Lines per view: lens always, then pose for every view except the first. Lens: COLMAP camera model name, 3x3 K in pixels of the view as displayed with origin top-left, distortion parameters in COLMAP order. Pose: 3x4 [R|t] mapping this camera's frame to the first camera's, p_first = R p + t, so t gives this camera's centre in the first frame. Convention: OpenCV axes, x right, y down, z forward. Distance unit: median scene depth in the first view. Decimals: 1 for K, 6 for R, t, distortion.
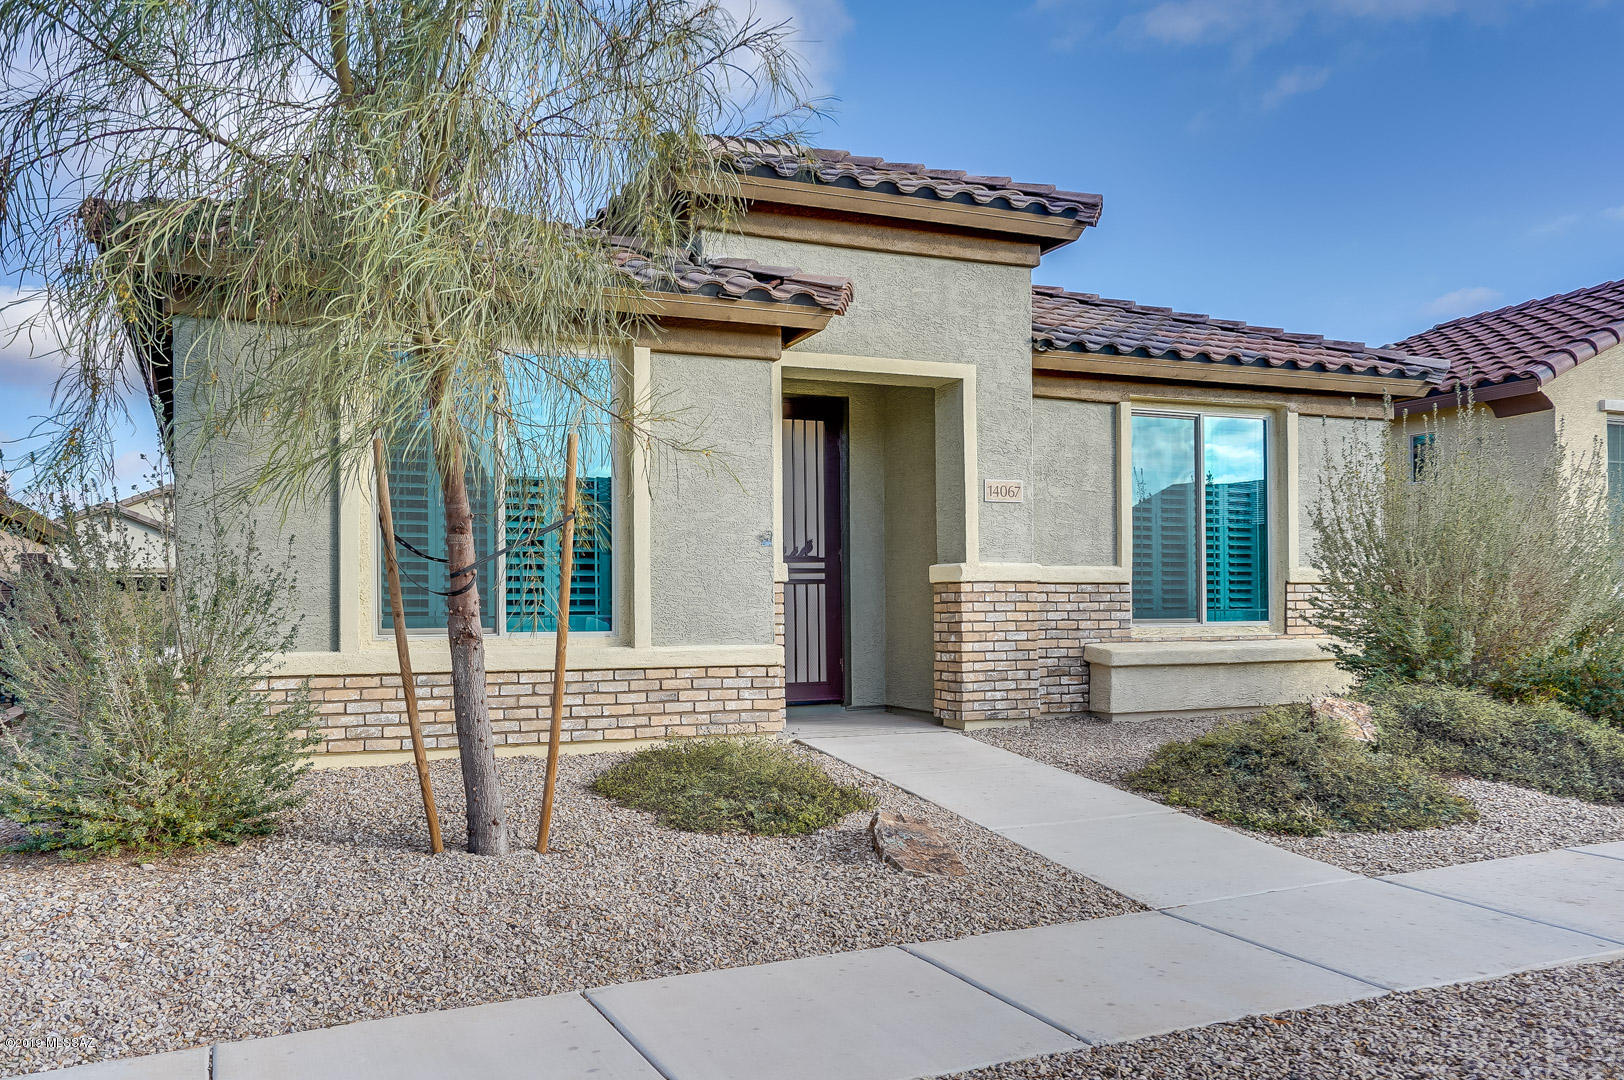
lens RADIAL K [[1283.8, 0, 812.2], [0, 1283.8, 562.5], [0, 0, 1]] dist [-0.006258, -0.000118]
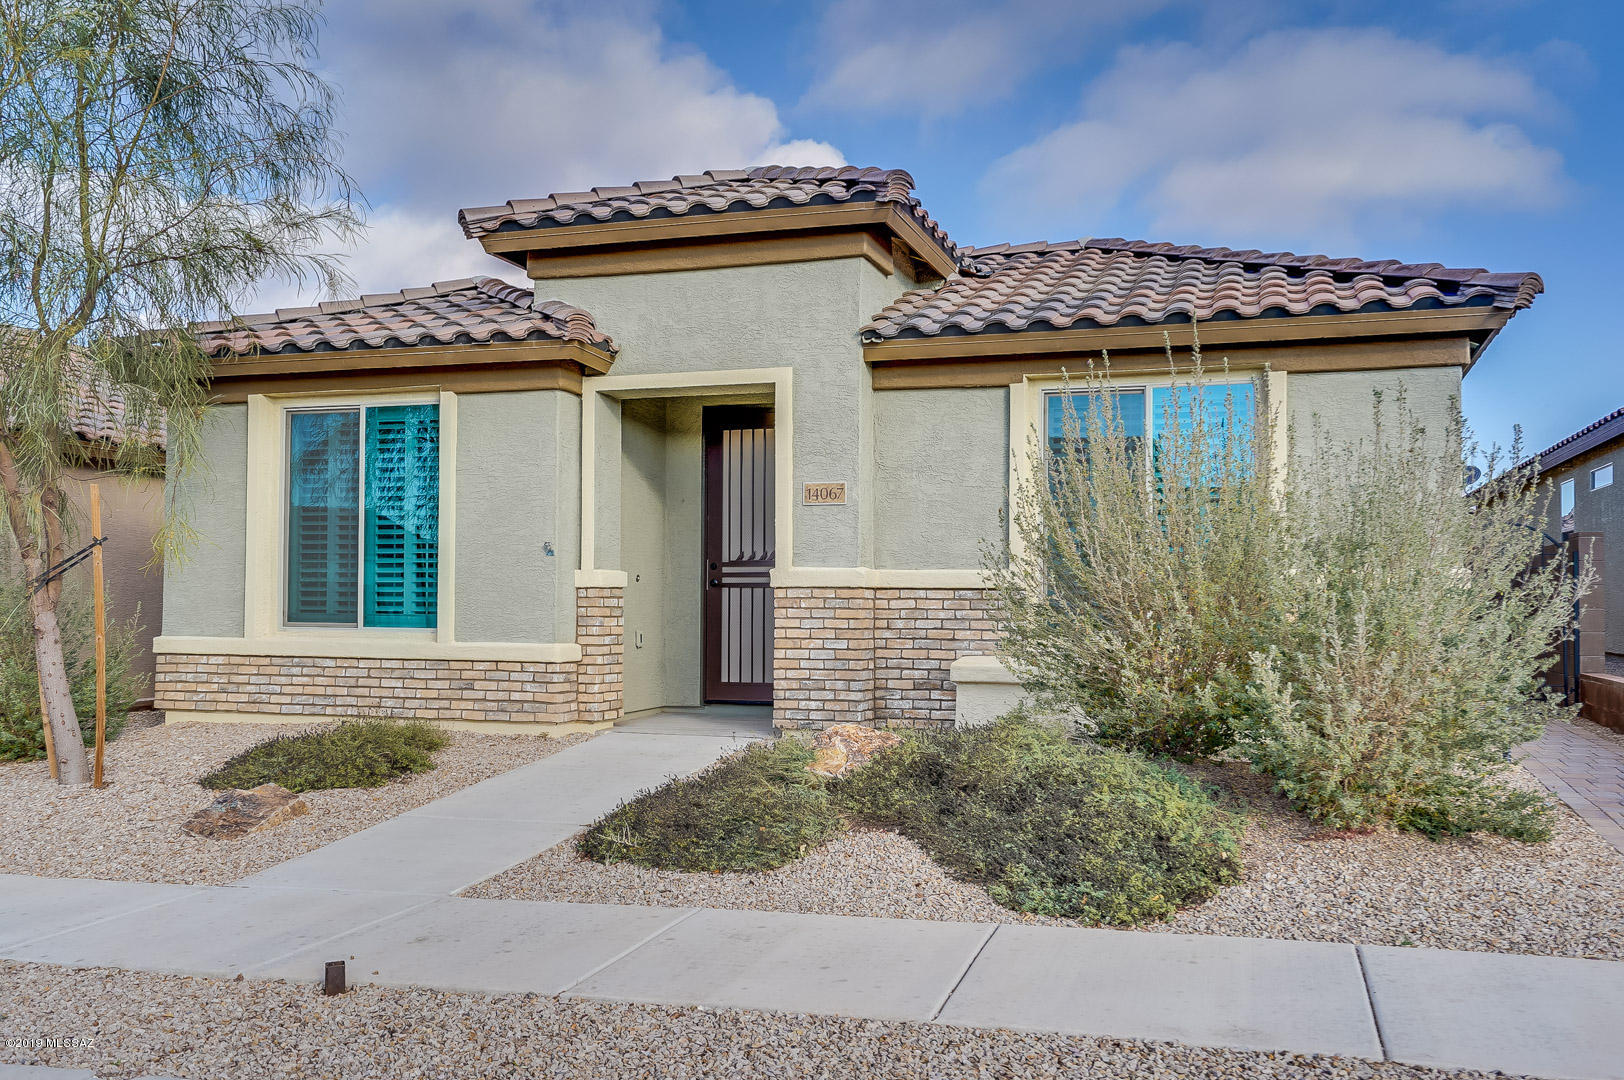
lens RADIAL K [[1236.4, 0, 812.0], [0, 1236.4, 540.0], [0, 0, 1]] dist [-0.031433, 0.001182]
pose [[0.777038, -0.024277, -0.628985, 0.730976], [0.010256, 0.999612, -0.025912, 0.003478], [0.629370, 0.013683, 0.776985, 0.275910]]
